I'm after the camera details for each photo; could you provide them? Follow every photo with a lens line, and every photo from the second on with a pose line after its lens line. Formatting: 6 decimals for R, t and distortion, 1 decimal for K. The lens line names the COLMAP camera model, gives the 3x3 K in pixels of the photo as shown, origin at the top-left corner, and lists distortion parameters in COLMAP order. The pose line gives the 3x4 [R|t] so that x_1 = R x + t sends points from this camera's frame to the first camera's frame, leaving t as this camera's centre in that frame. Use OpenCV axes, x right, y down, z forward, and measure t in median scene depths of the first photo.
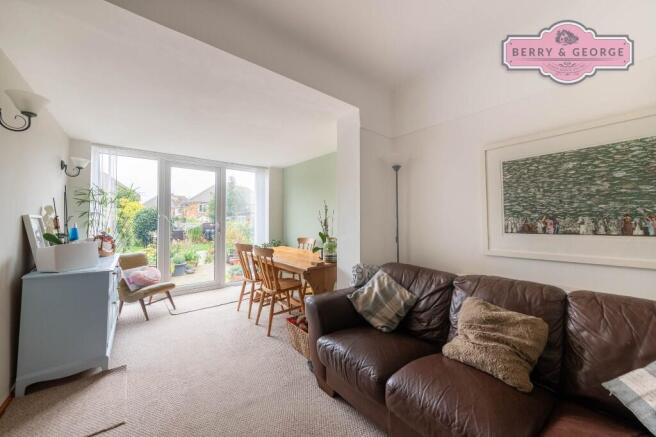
lens RADIAL K [[243.9, 0, 327.2], [0, 243.9, 218.7], [0, 0, 1]] dist [-0.003765, 0.000459]
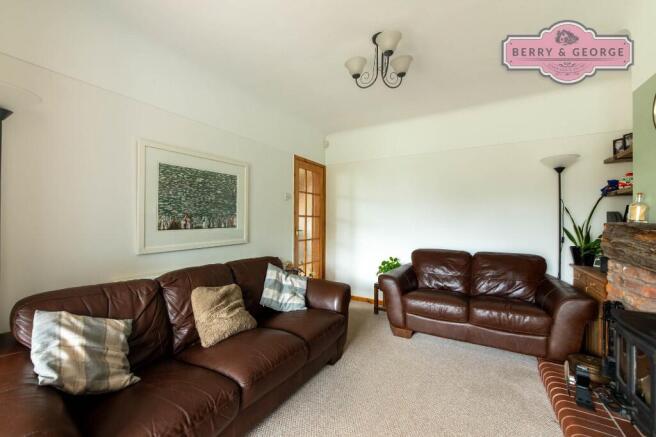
lens RADIAL K [[243.9, 0, 330.2], [0, 243.9, 219.9], [0, 0, 1]] dist [-0.003765, 0.000459]
pose [[-0.316140, -0.003602, 0.948706, -0.304190], [-0.018266, 0.999831, -0.002291, 0.001136], [-0.948537, -0.018053, -0.316152, 0.372506]]
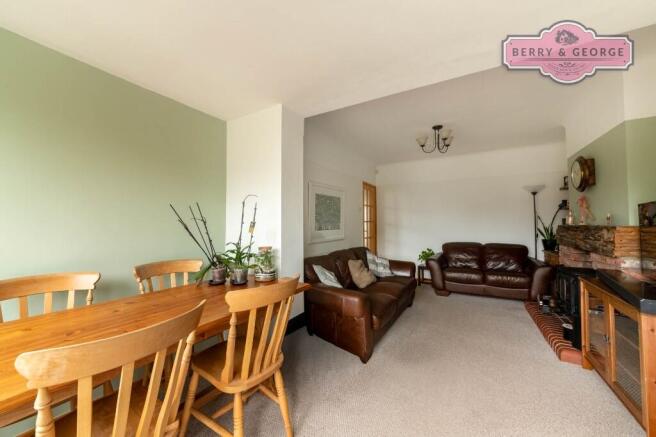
lens RADIAL K [[243.9, 0, 323.4], [0, 243.9, 215.2], [0, 0, 1]] dist [-0.003765, 0.000459]
pose [[-0.335083, 0.028586, 0.941755, -0.650323], [-0.013141, 0.999301, -0.035009, 0.002394], [-0.942097, -0.024107, -0.334473, 0.941586]]
